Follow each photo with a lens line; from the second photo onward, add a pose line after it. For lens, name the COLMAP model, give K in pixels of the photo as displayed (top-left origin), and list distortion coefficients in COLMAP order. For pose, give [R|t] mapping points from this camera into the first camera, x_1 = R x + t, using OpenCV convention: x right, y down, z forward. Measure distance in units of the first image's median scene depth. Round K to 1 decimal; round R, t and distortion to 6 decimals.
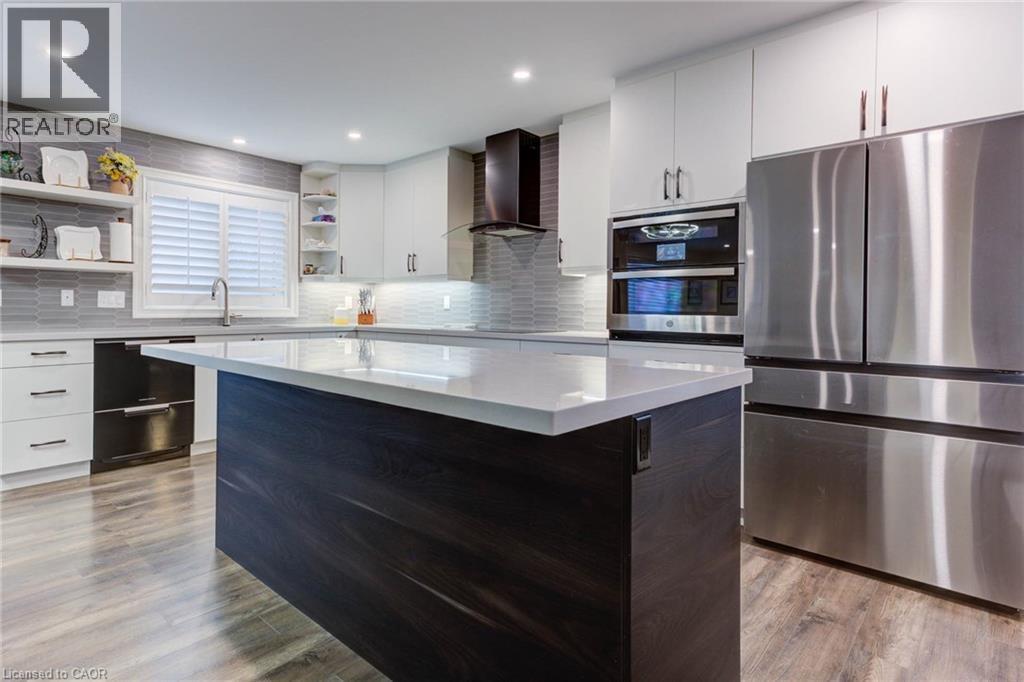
lens RADIAL K [[536.0, 0, 467.3], [0, 536.0, 310.0], [0, 0, 1]] dist [-0.002483, -0.000485]
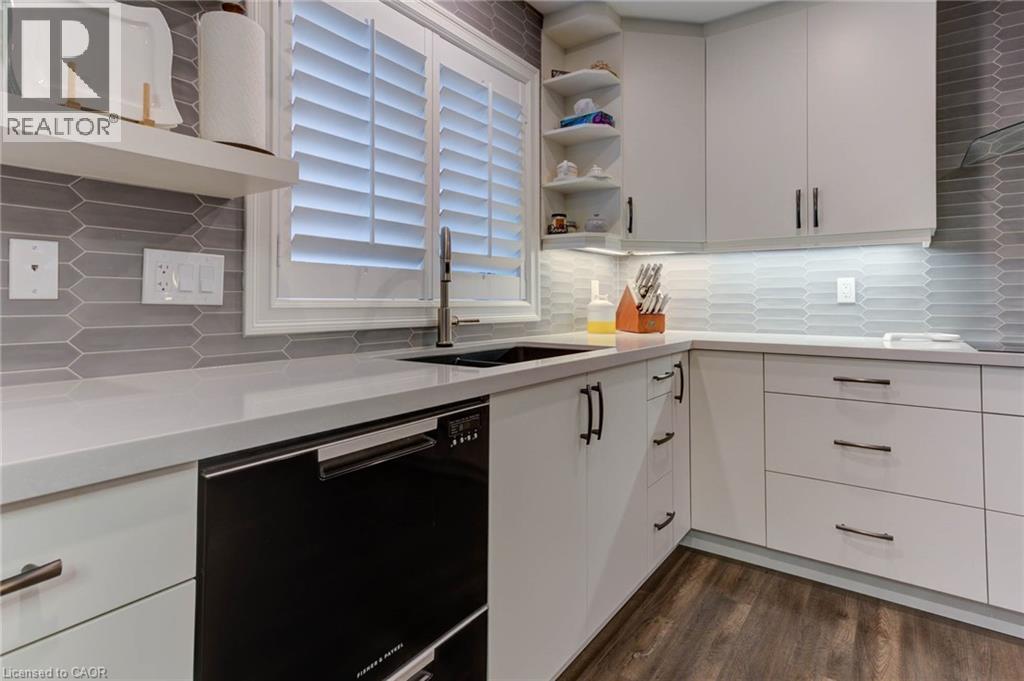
lens RADIAL K [[534.9, 0, 511.4], [0, 534.9, 288.5], [0, 0, 1]] dist [0.003806, 0.000623]
pose [[0.991657, -0.001520, 0.128892, -0.449131], [0.004891, 0.999654, -0.025842, -0.003874], [-0.128808, 0.026257, 0.991322, 0.578409]]
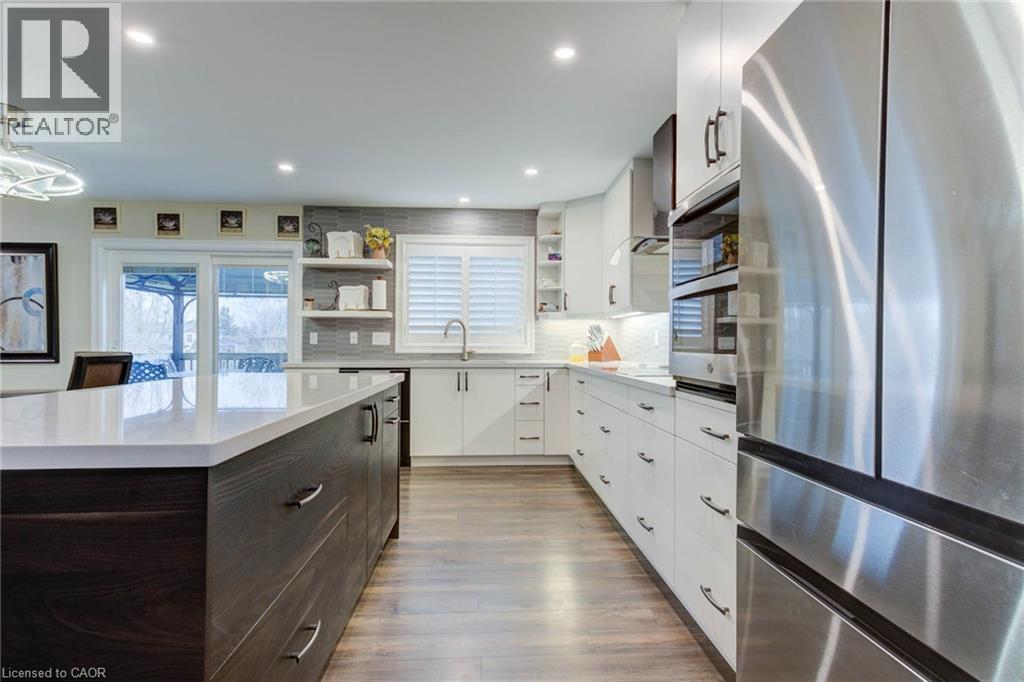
lens RADIAL K [[511.7, 0, 512.0], [0, 511.7, 341.0], [0, 0, 1]] dist [-0.000838, -0.000178]
pose [[0.726272, -0.008193, -0.687358, 0.383458], [-0.001336, 0.999910, -0.013329, 0.002275], [0.687406, 0.010599, 0.726196, 0.264449]]
